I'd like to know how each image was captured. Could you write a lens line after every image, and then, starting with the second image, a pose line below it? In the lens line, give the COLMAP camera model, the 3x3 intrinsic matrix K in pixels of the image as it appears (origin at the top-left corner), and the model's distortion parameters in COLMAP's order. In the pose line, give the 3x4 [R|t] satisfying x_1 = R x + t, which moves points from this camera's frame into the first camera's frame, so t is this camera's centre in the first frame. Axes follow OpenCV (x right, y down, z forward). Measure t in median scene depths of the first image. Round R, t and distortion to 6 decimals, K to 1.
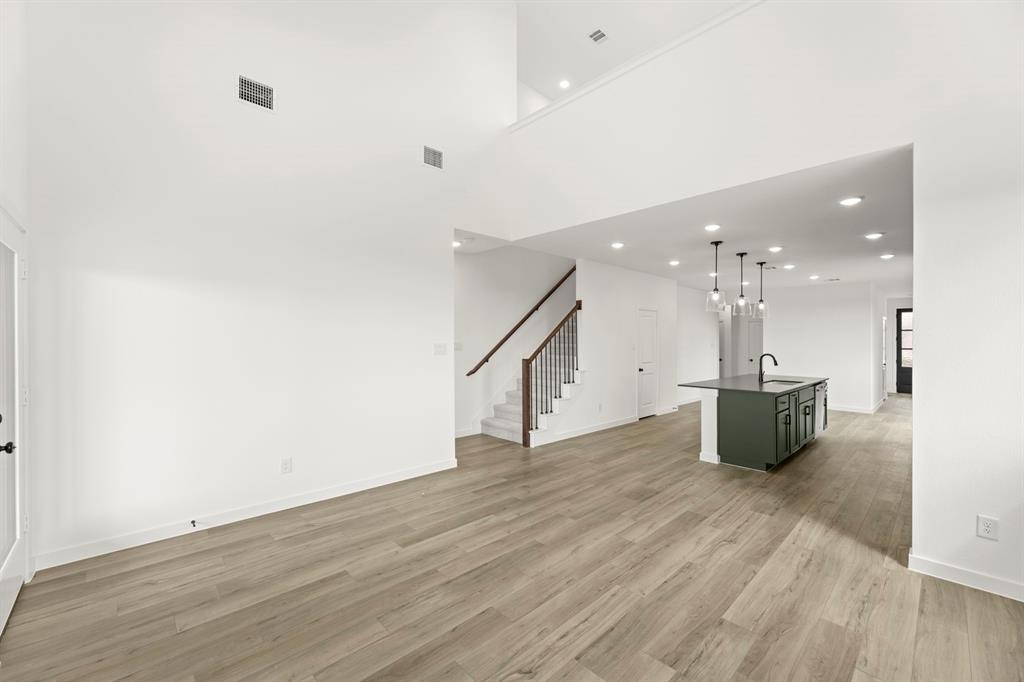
lens RADIAL K [[415.6, 0, 512.7], [0, 415.6, 339.7], [0, 0, 1]] dist [0.001348, -0.000168]
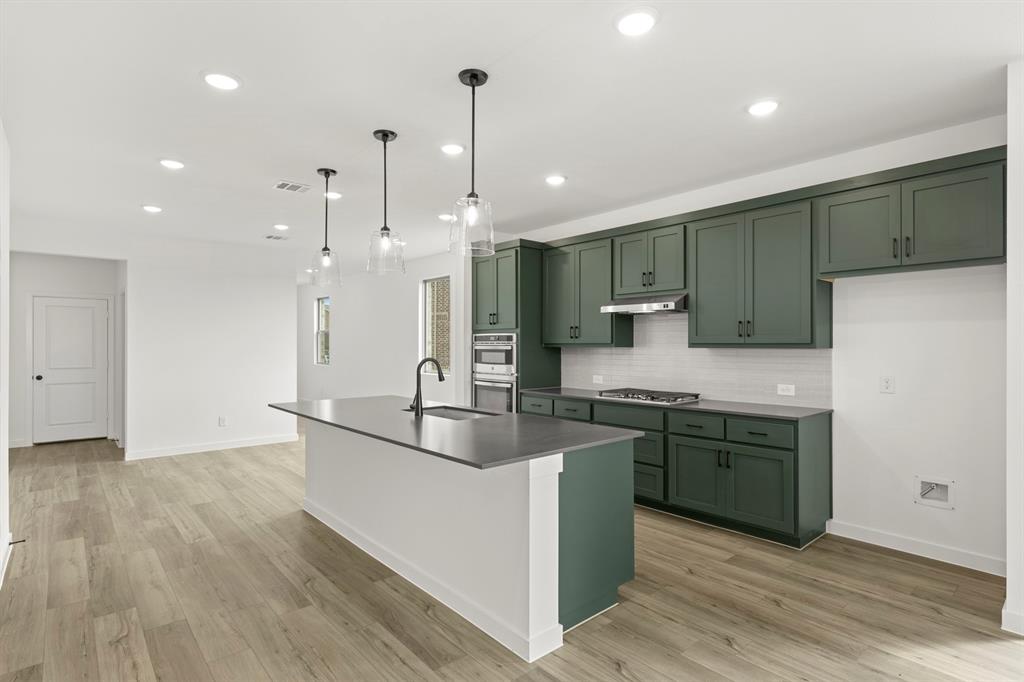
lens RADIAL K [[519.4, 0, 504.7], [0, 519.4, 339.5], [0, 0, 1]] dist [-0.001241, 0.000032]
pose [[0.047319, 0.000936, 0.998879, 0.005120], [-0.000770, 0.999999, -0.000901, 0.011857], [-0.998880, -0.000727, 0.047320, 0.835604]]
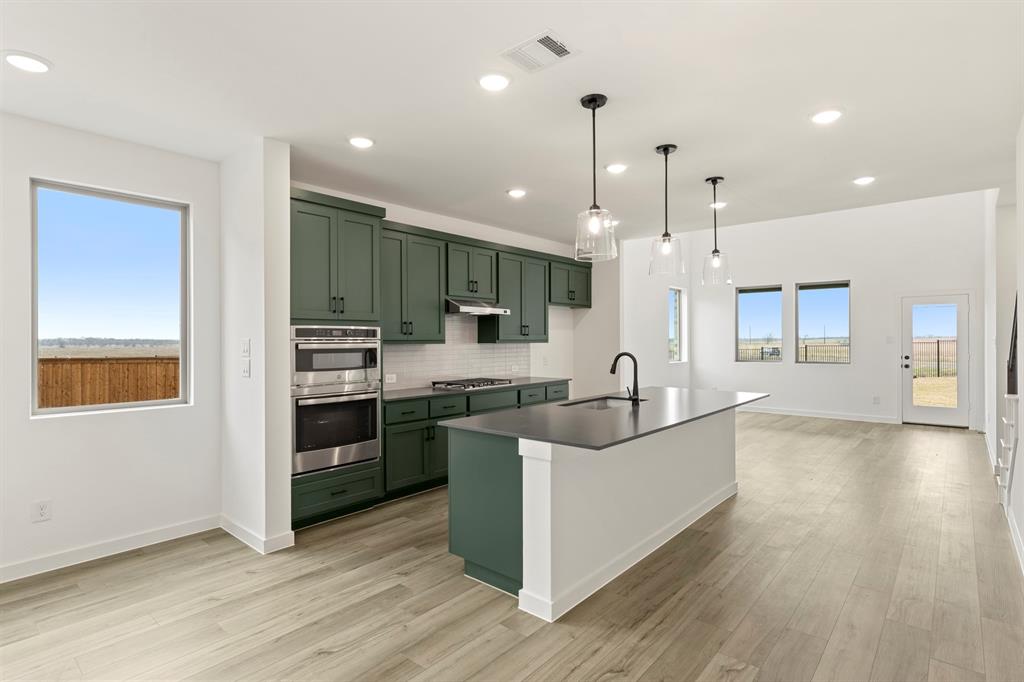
lens RADIAL K [[519.4, 0, 514.8], [0, 519.4, 336.8], [0, 0, 1]] dist [-0.001241, 0.000032]
pose [[-0.993575, -0.004117, -0.113101, 0.796092], [-0.003043, 0.999949, -0.009669, 0.019424], [0.113135, -0.009262, -0.993536, 1.570971]]
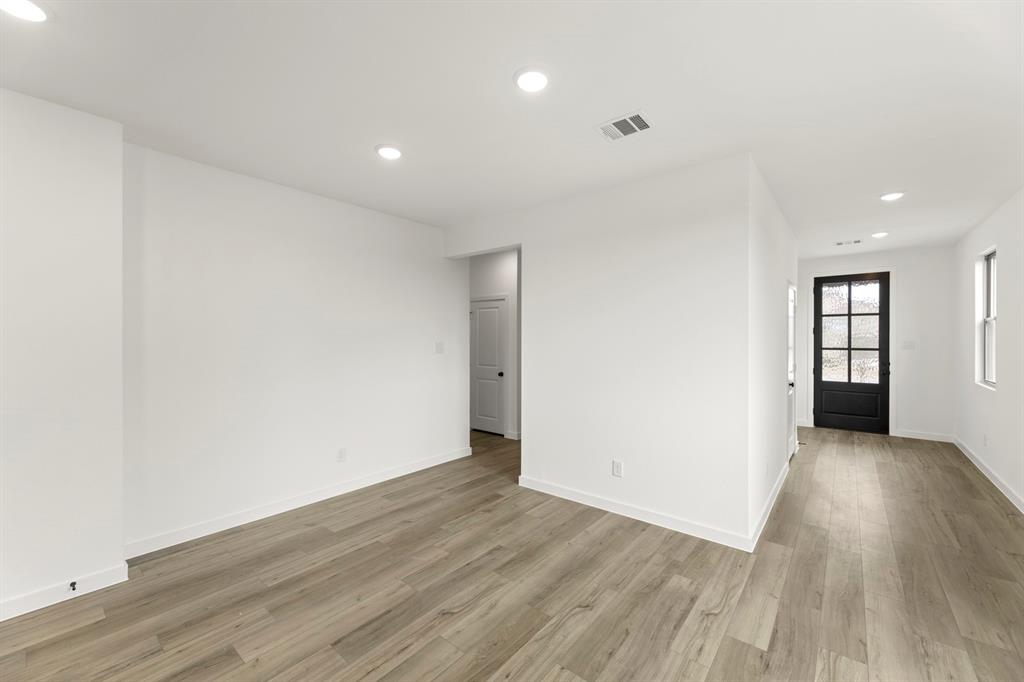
lens RADIAL K [[415.6, 0, 507.1], [0, 415.6, 337.7], [0, 0, 1]] dist [0.001348, -0.000168]
pose [[0.991985, -0.009502, 0.125996, 0.902944], [0.007024, 0.999773, 0.020093, 0.002123], [-0.126158, -0.019047, 0.991827, 0.974622]]
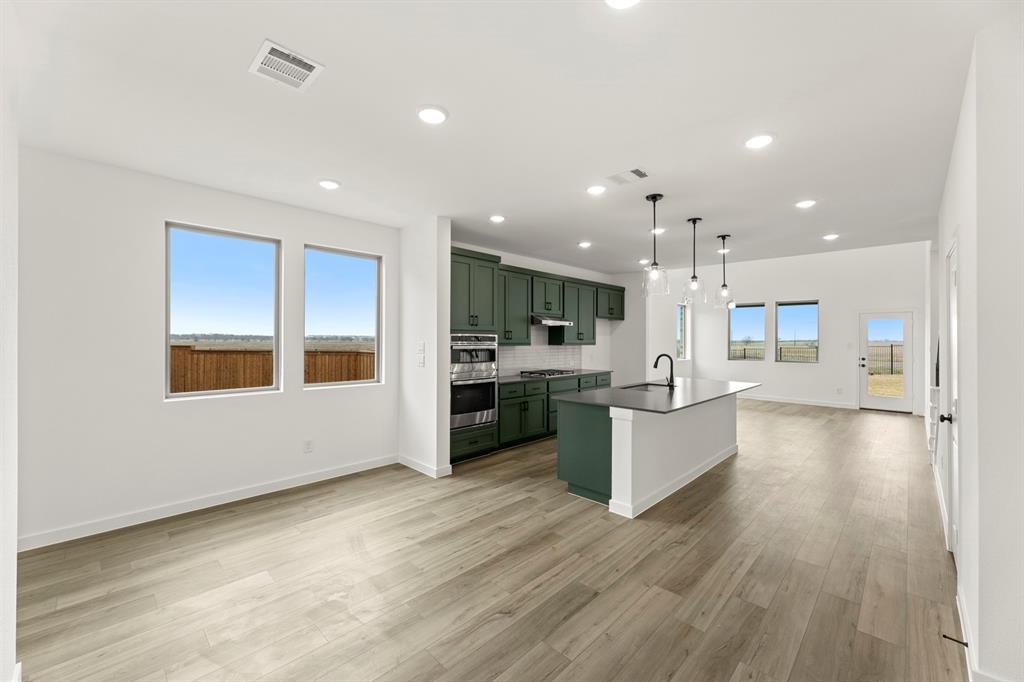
lens RADIAL K [[415.6, 0, 511.1], [0, 415.6, 332.4], [0, 0, 1]] dist [0.001348, -0.000168]
pose [[-0.998471, -0.015692, -0.053009, 0.913411], [-0.014706, 0.999712, -0.018939, 0.010820], [0.053291, -0.018131, -0.998414, 1.705522]]
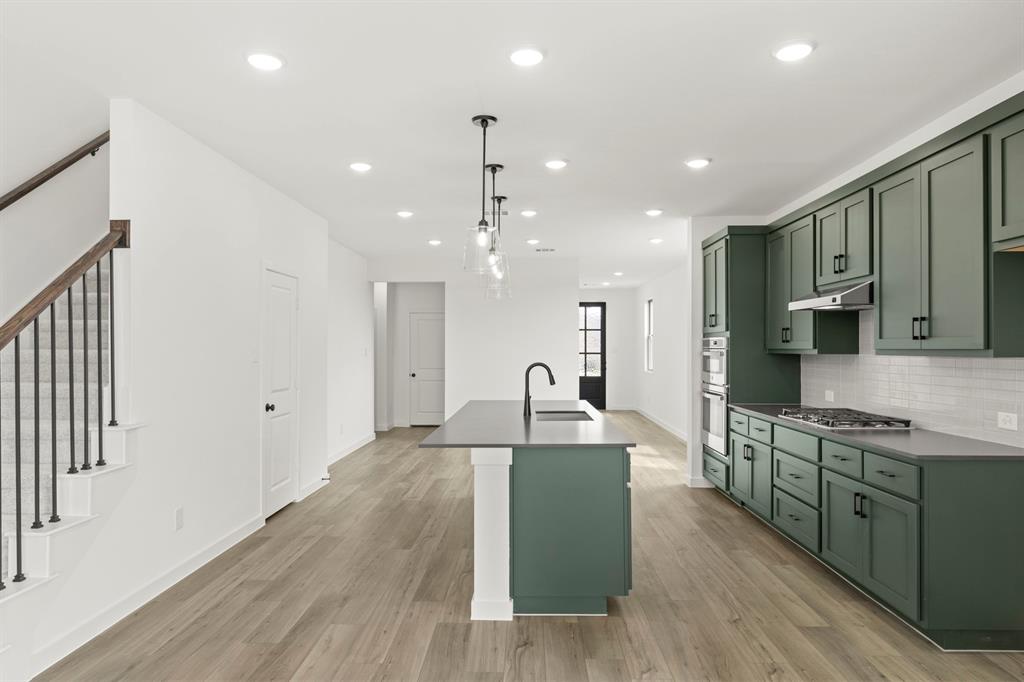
lens RADIAL K [[619.0, 0, 502.7], [0, 619.0, 339.1], [0, 0, 1]] dist [-0.001936, 0.000805]
pose [[0.709291, 0.002503, 0.704911, 0.025669], [0.005487, 0.999944, -0.009072, 0.009909], [-0.704894, 0.010302, 0.709237, 0.444165]]
